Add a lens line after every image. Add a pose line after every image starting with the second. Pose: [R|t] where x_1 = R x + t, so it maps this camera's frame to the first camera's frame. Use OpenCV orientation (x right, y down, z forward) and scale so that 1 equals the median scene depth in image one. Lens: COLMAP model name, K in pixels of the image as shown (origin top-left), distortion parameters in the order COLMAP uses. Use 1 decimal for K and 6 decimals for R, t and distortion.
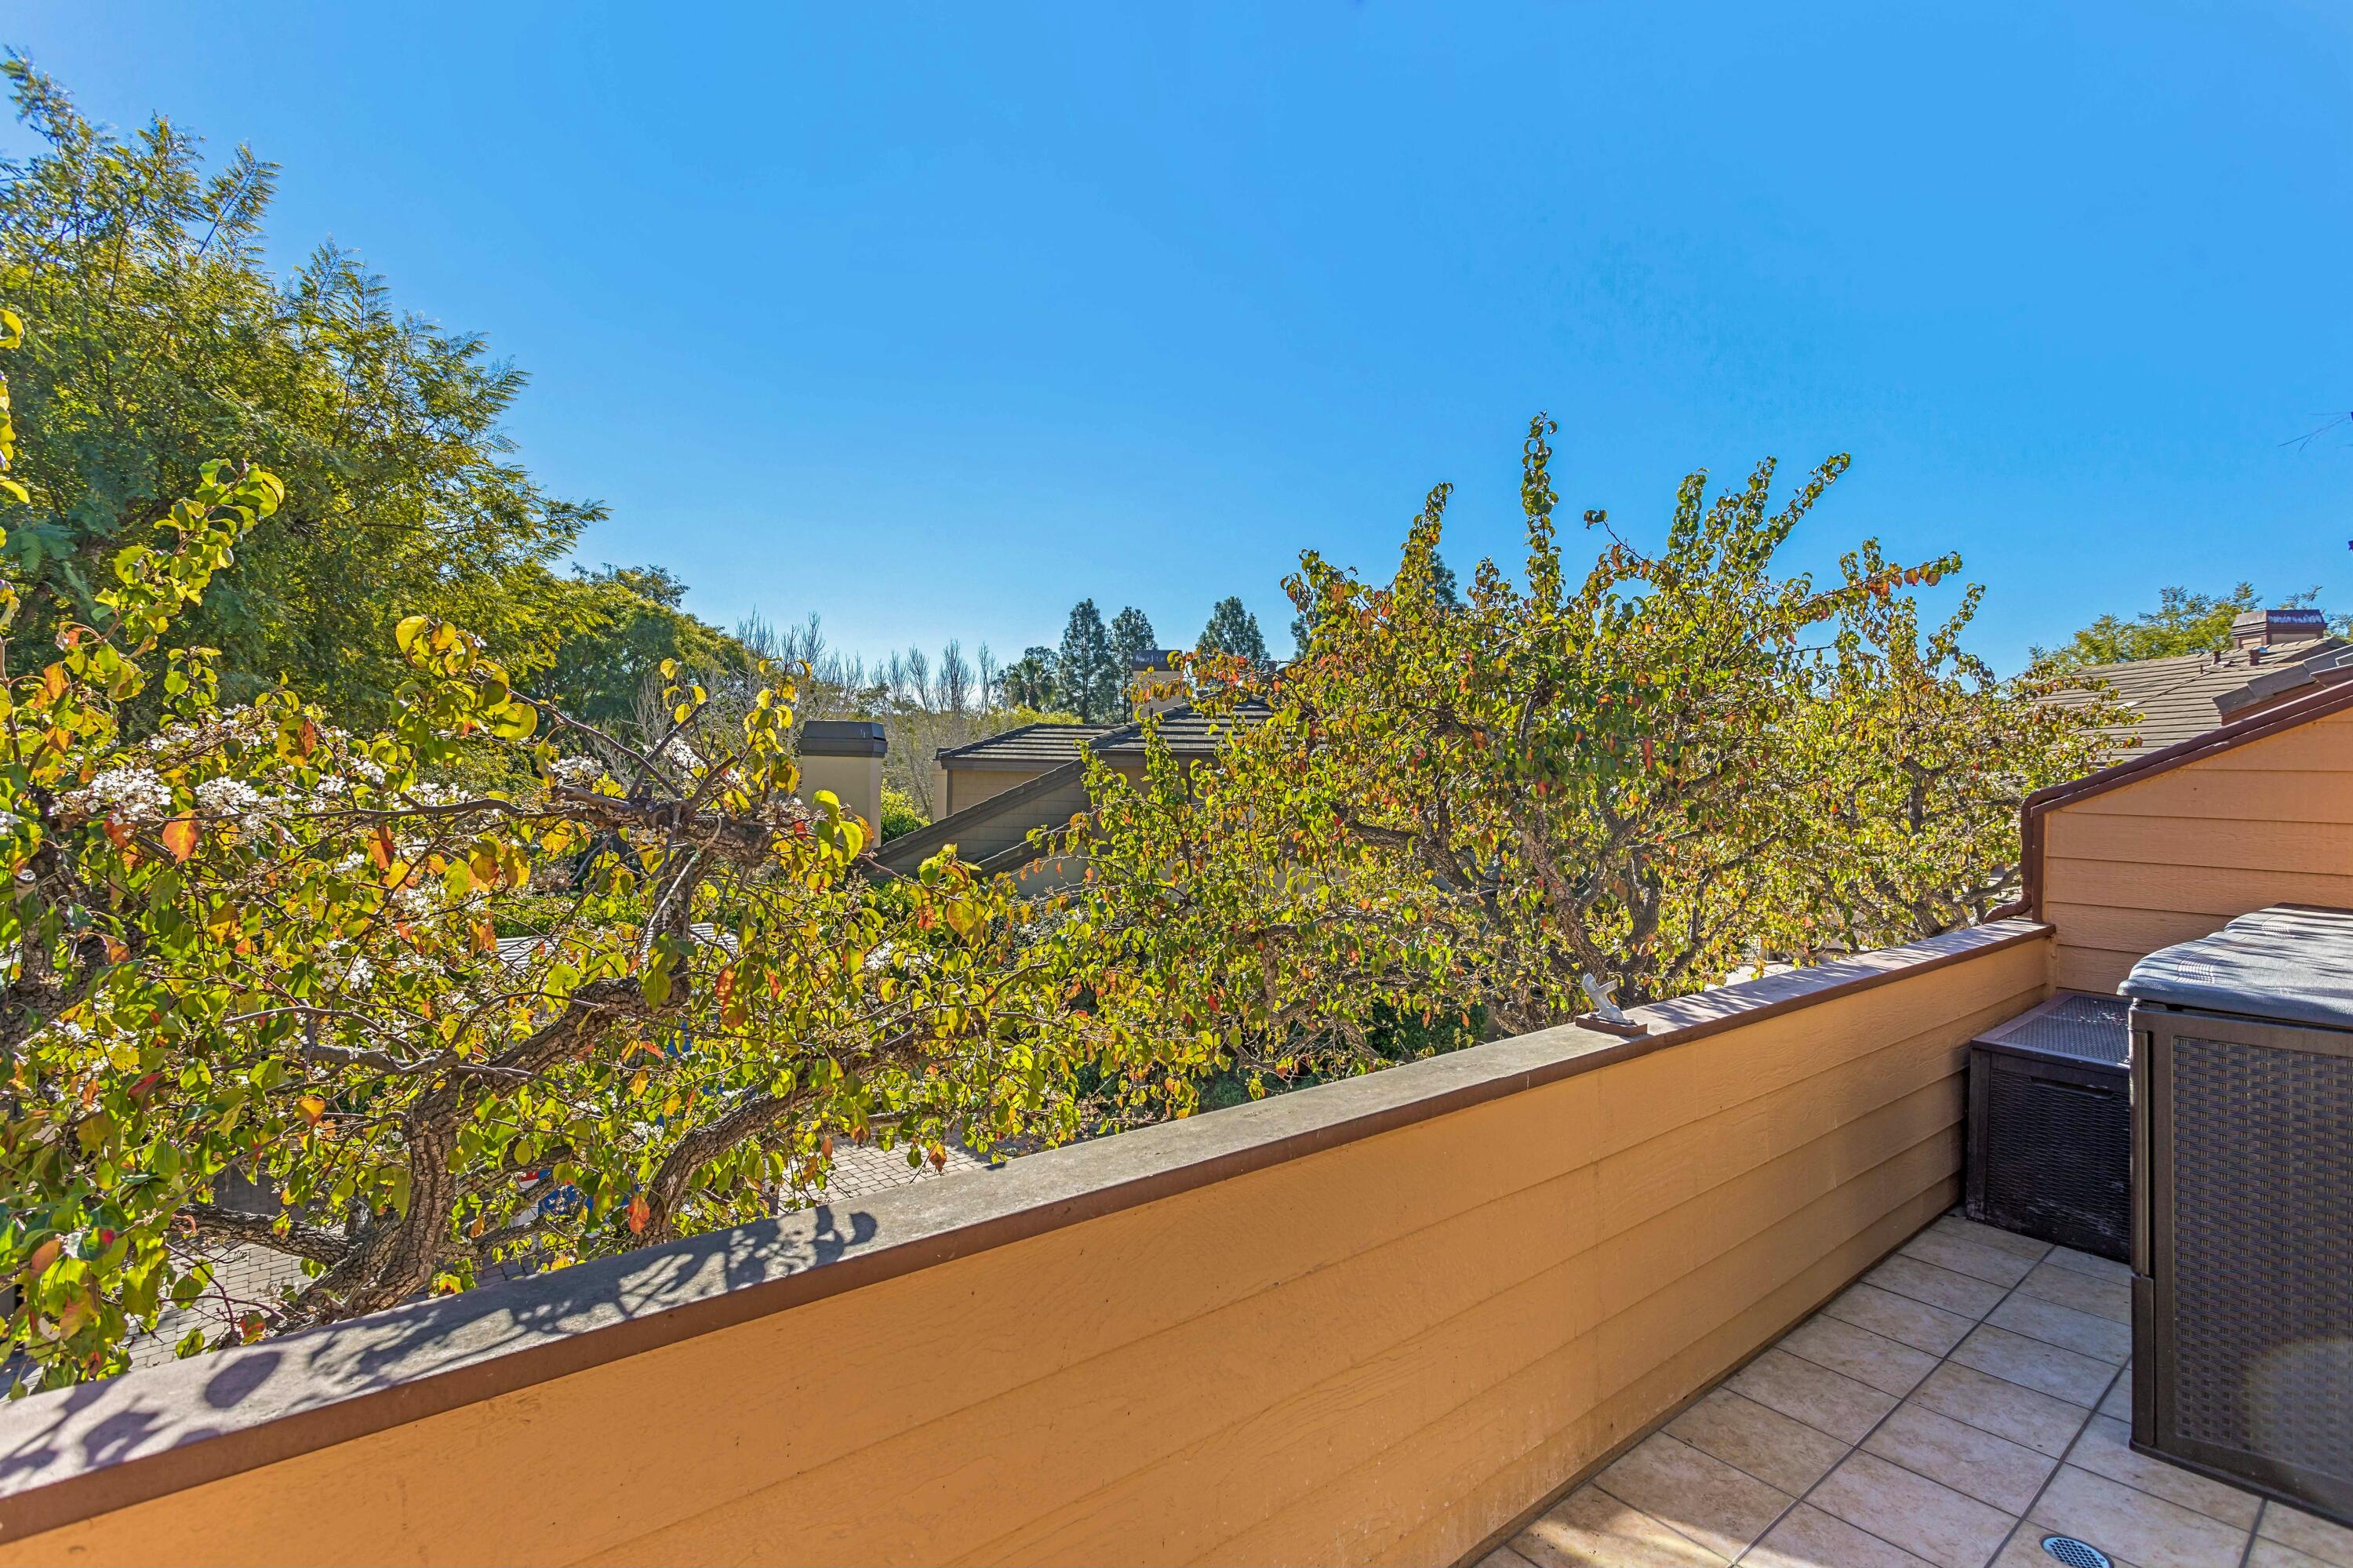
lens RADIAL K [[1121.3, 0, 1177.6], [0, 1121.3, 772.6], [0, 0, 1]] dist [-0.001342, -0.000262]
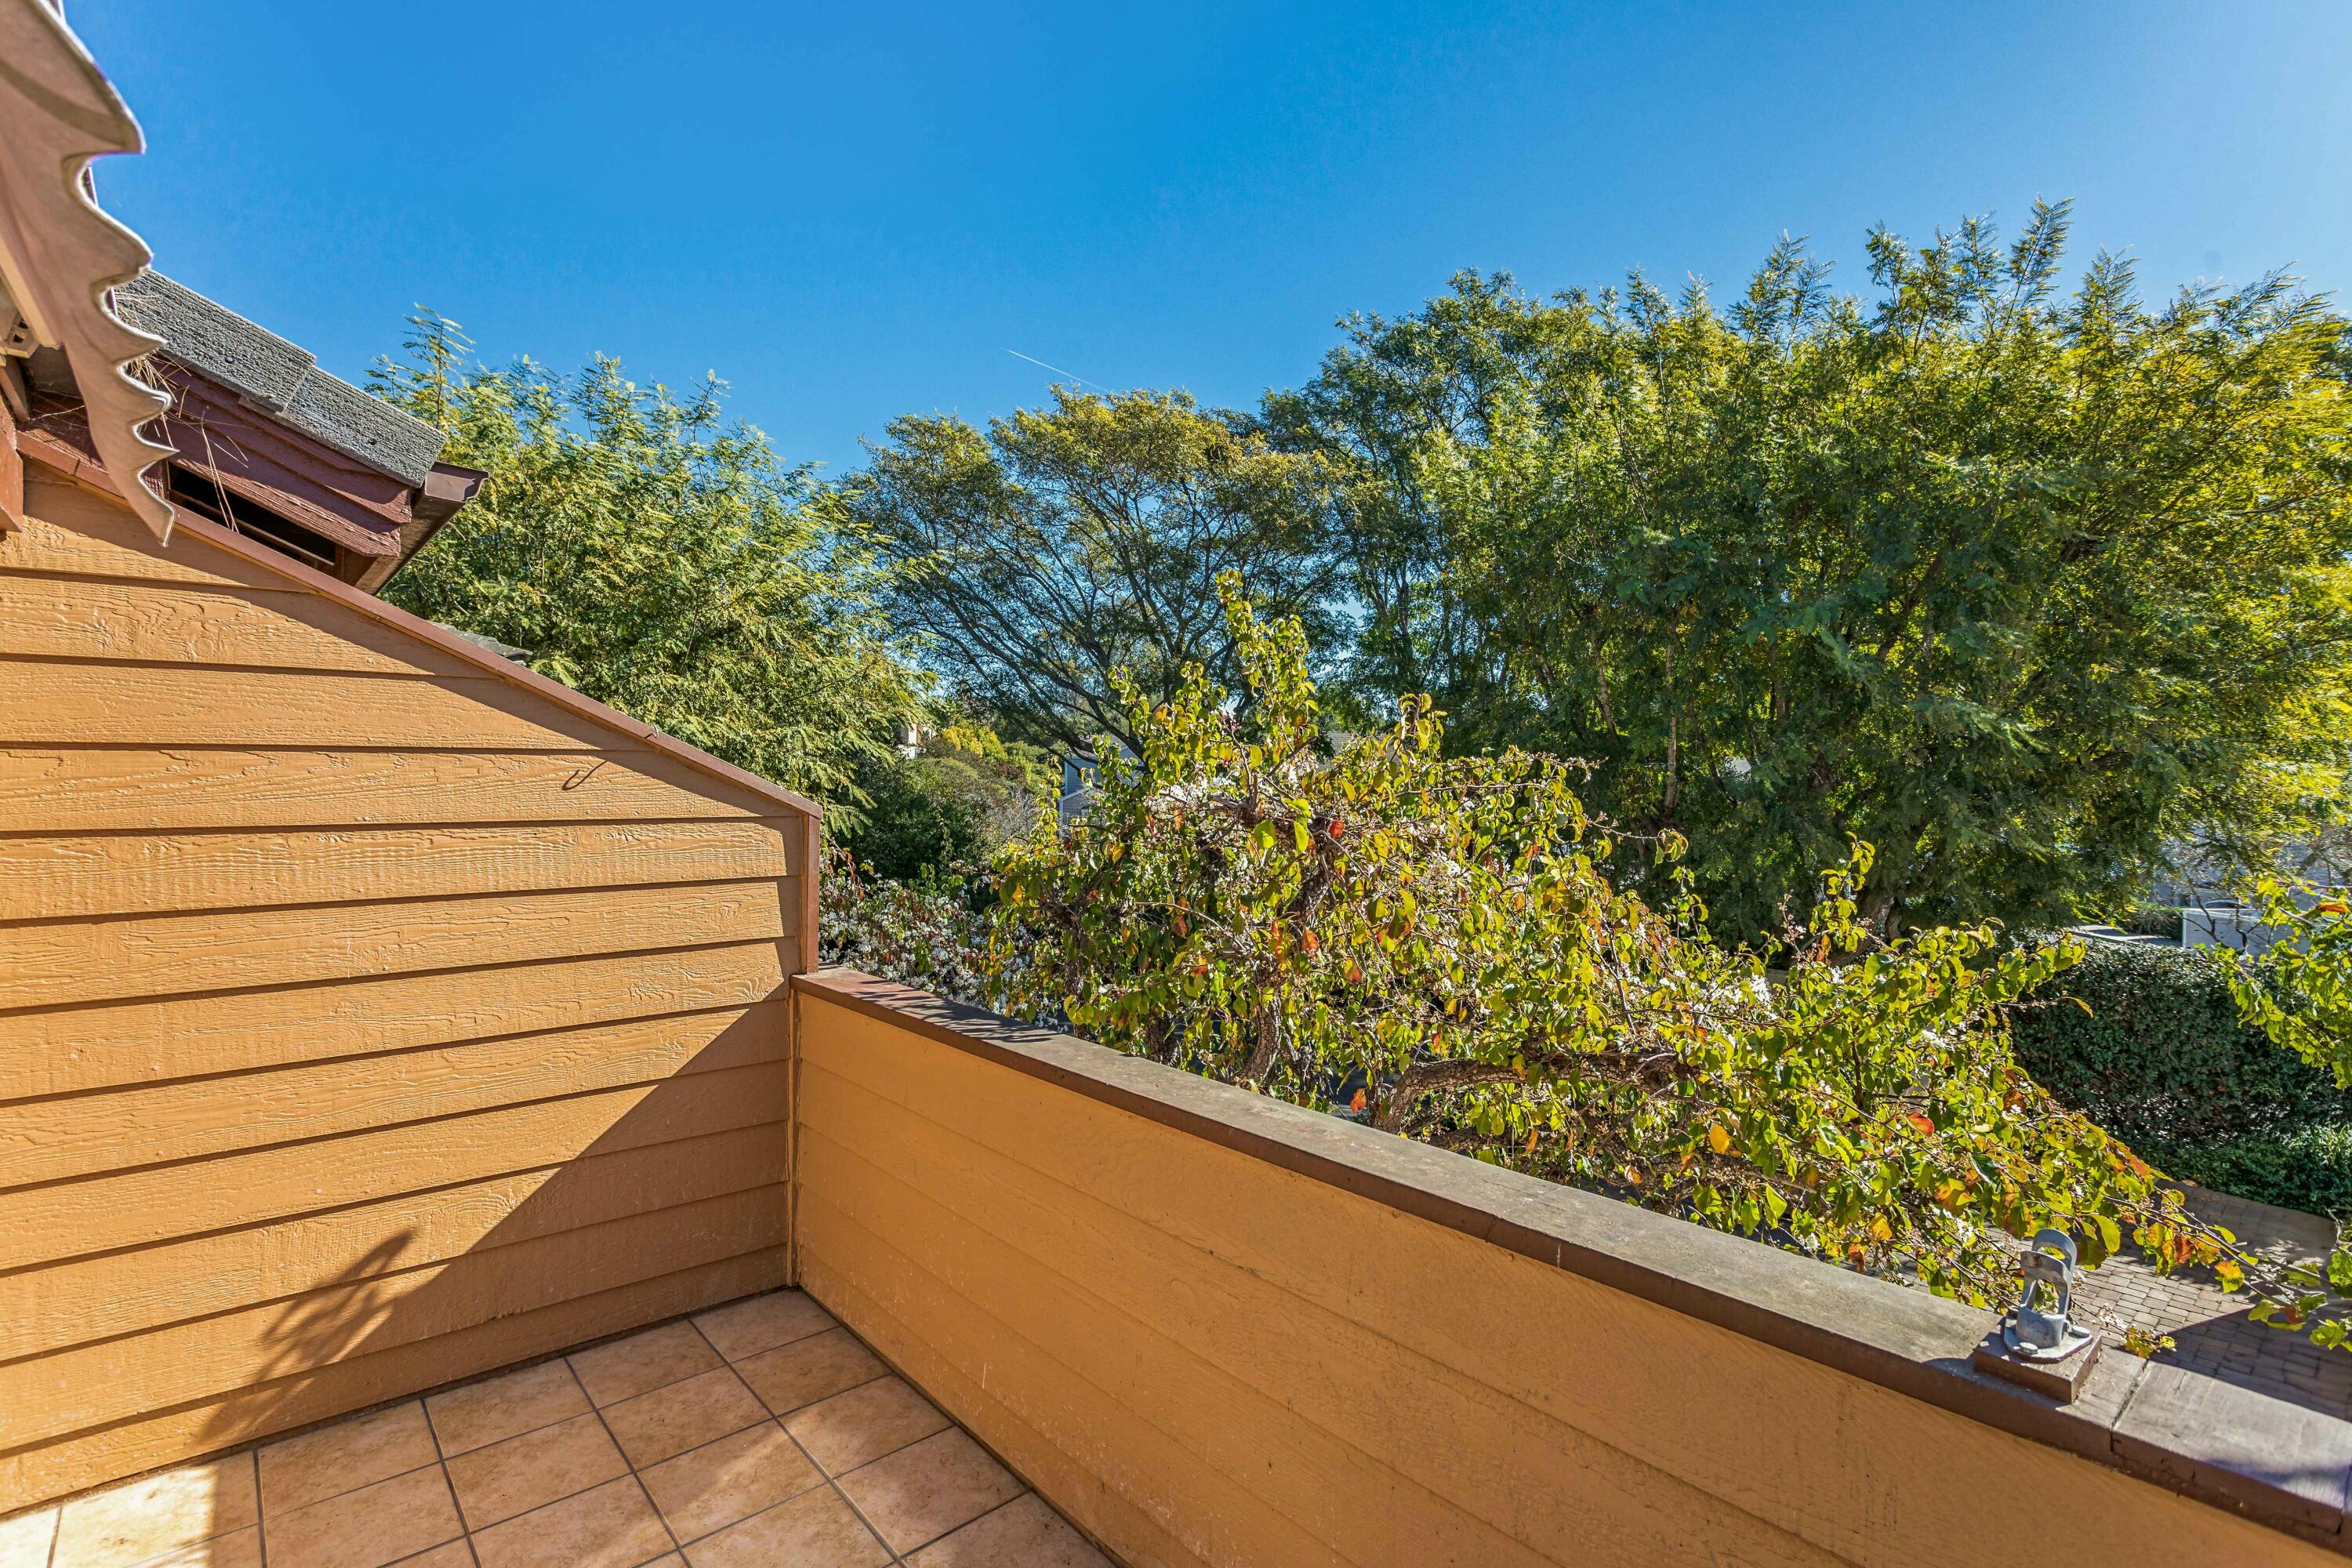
lens RADIAL K [[1120.8, 0, 1176.8], [0, 1120.8, 783.2], [0, 0, 1]] dist [-0.001342, -0.000262]
pose [[0.046110, -0.000015, -0.998936, 0.976764], [-0.011300, 0.999936, -0.000537, 0.012357], [0.998872, 0.011313, 0.046107, 0.790791]]
